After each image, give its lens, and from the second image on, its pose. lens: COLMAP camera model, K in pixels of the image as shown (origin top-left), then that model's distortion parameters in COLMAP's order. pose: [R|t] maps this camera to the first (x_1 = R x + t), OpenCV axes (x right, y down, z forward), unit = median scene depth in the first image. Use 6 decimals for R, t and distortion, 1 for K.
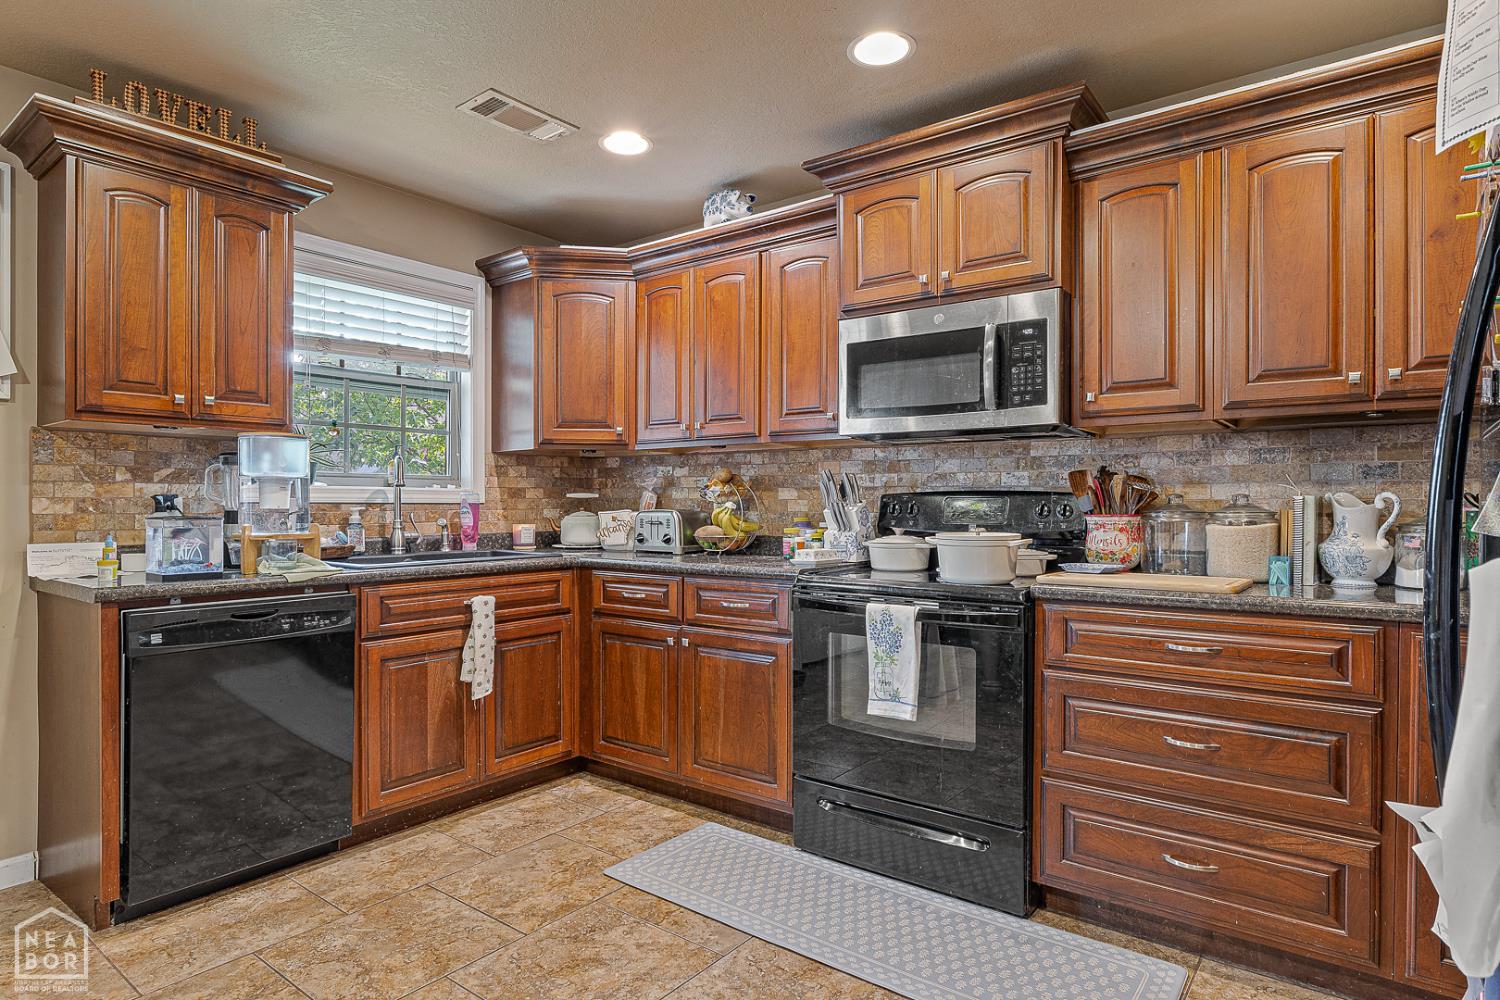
lens RADIAL K [[822.7, 0, 754.4], [0, 822.7, 504.7], [0, 0, 1]] dist [-0.003374, 0.001136]
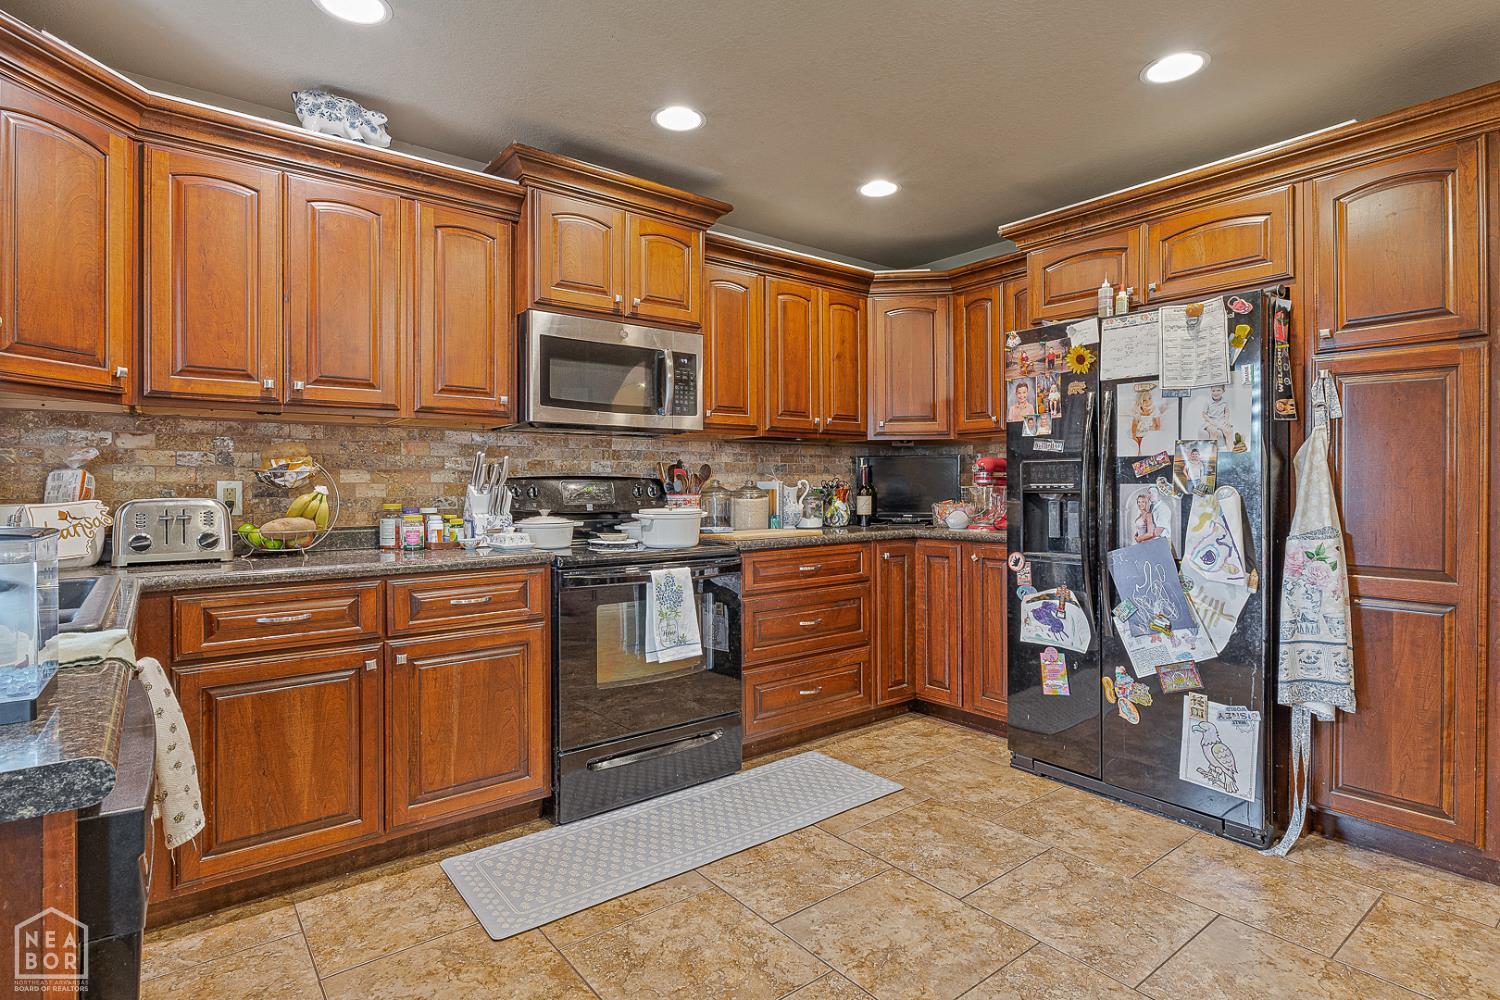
lens RADIAL K [[766.1, 0, 747.3], [0, 766.1, 479.8], [0, 0, 1]] dist [-0.004673, -0.001881]
pose [[0.248404, 0.004977, 0.968644, -0.764214], [0.006281, 0.999958, -0.006749, -0.002462], [-0.968636, 0.007760, 0.248362, 0.504893]]
